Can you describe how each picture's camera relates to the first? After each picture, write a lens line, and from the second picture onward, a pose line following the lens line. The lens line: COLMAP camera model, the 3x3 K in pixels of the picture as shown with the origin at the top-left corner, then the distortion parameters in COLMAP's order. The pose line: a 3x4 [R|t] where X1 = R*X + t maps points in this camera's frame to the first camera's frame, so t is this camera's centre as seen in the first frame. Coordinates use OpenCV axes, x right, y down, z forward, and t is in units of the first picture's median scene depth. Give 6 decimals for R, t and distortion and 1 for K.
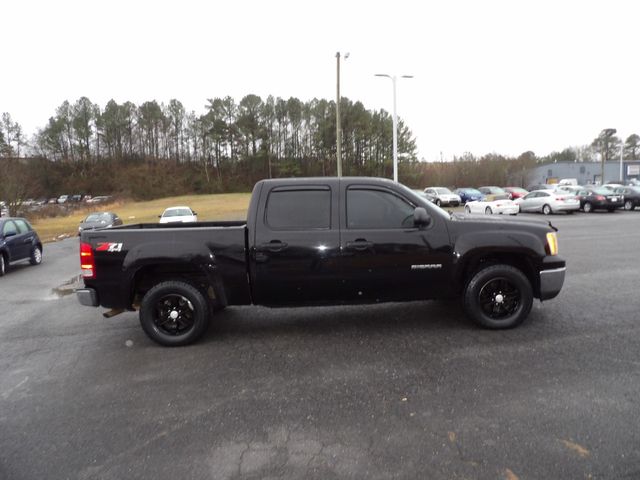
lens RADIAL K [[447.9, 0, 326.2], [0, 447.9, 236.2], [0, 0, 1]] dist [-0.006116, 0.002989]
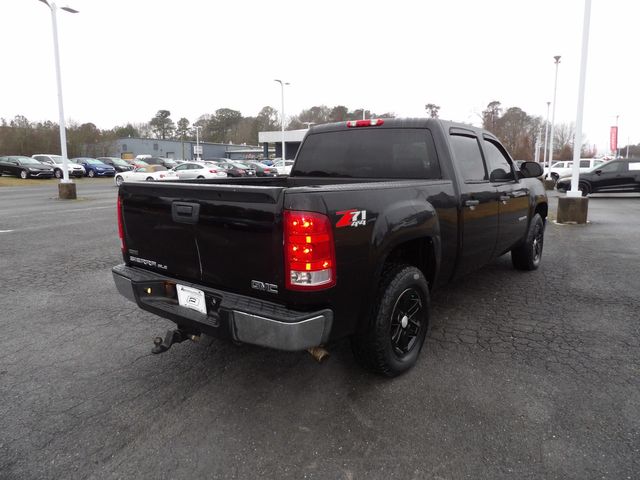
lens RADIAL K [[447.9, 0, 326.2], [0, 447.9, 236.2], [0, 0, 1]] dist [-0.006116, 0.002989]
pose [[0.629288, -0.082813, 0.772748, -0.141740], [0.038777, 0.996414, 0.075204, 0.000839], [-0.776205, -0.017360, 0.630242, 0.112754]]
